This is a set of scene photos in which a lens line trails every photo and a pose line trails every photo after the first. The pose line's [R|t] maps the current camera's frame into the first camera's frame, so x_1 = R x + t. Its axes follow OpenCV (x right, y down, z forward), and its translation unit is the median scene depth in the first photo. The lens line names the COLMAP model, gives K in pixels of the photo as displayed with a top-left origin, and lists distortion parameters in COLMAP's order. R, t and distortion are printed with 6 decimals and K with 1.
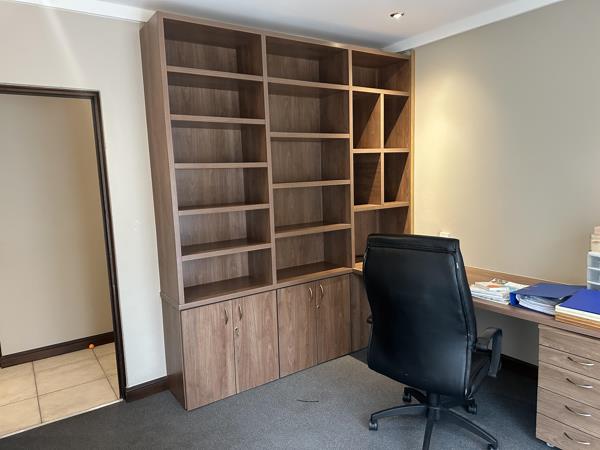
lens RADIAL K [[433.0, 0, 300.0], [0, 433.0, 225.0], [0, 0, 1]] dist [0.091966, -0.190565]
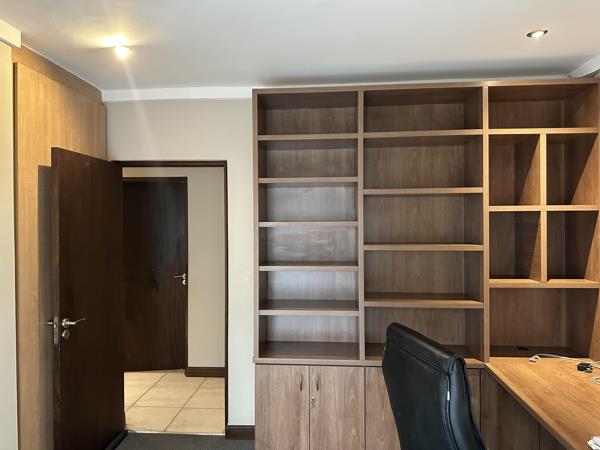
lens RADIAL K [[423.4, 0, 299.5], [0, 423.4, 213.2], [0, 0, 1]] dist [0.050763, -0.108859]
pose [[0.760387, 0.017051, -0.649246, 0.396041], [-0.100900, 0.990619, -0.092156, -0.064079], [0.641585, 0.135583, 0.754974, 0.230236]]
